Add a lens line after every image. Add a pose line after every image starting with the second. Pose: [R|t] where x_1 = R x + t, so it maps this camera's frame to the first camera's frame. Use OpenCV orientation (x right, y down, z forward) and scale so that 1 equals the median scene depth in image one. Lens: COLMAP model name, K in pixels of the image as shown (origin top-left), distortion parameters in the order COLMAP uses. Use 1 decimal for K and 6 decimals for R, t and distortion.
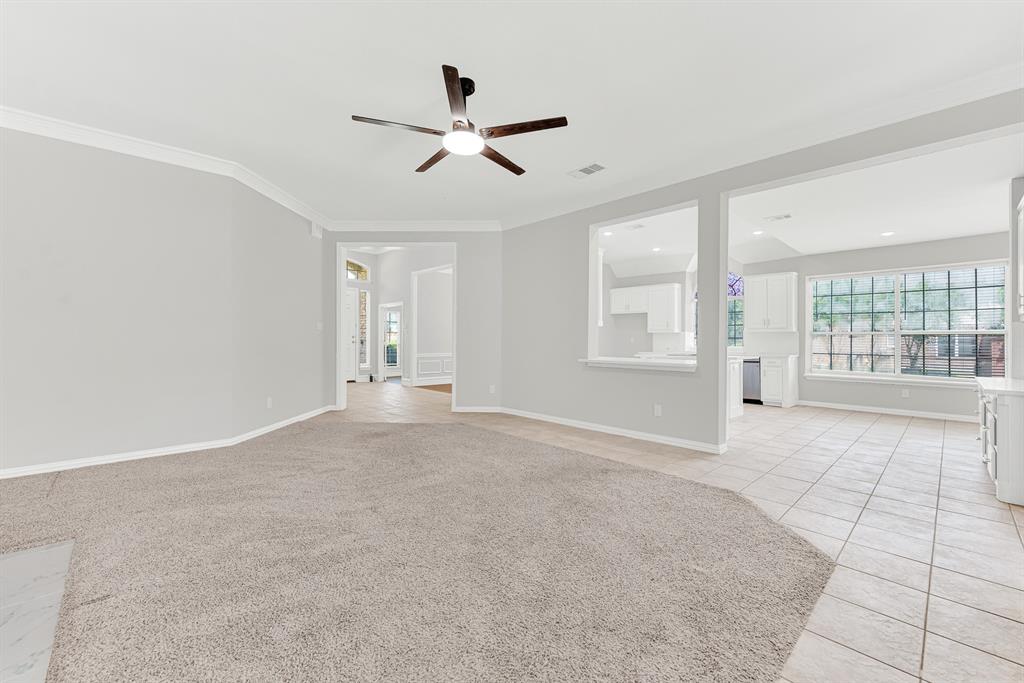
lens RADIAL K [[417.9, 0, 511.8], [0, 417.9, 339.4], [0, 0, 1]] dist [-0.001699, -0.000152]
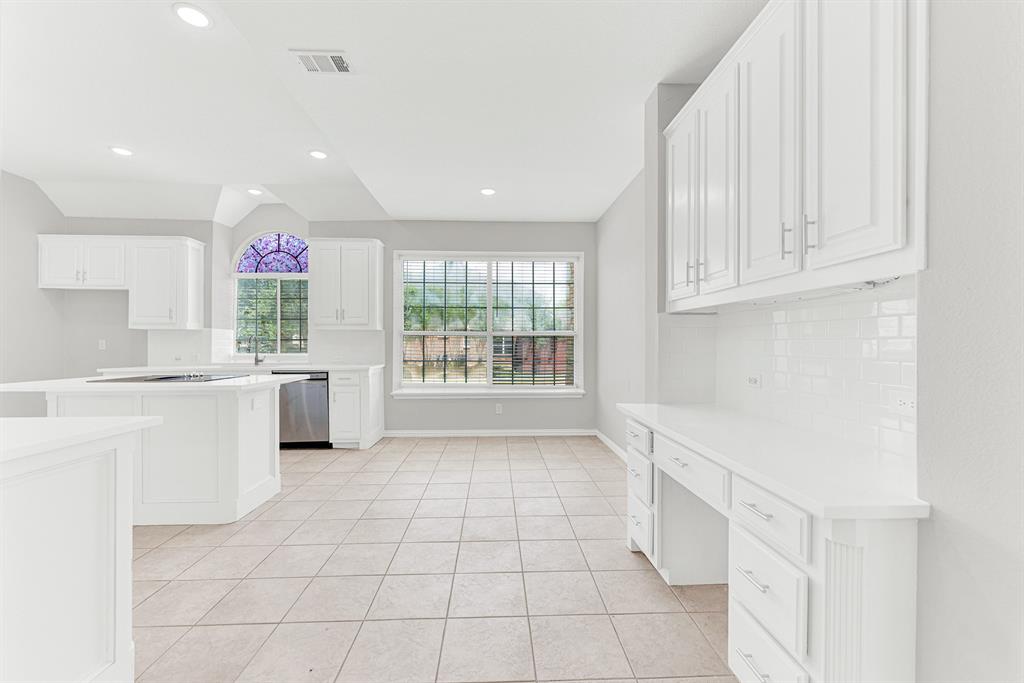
lens RADIAL K [[417.9, 0, 511.8], [0, 417.9, 339.4], [0, 0, 1]] dist [-0.001699, -0.000152]
pose [[0.656676, -0.000312, 0.754173, 0.310307], [0.001734, 0.999998, -0.001096, -0.002553], [-0.754171, 0.002027, 0.656675, 0.396430]]
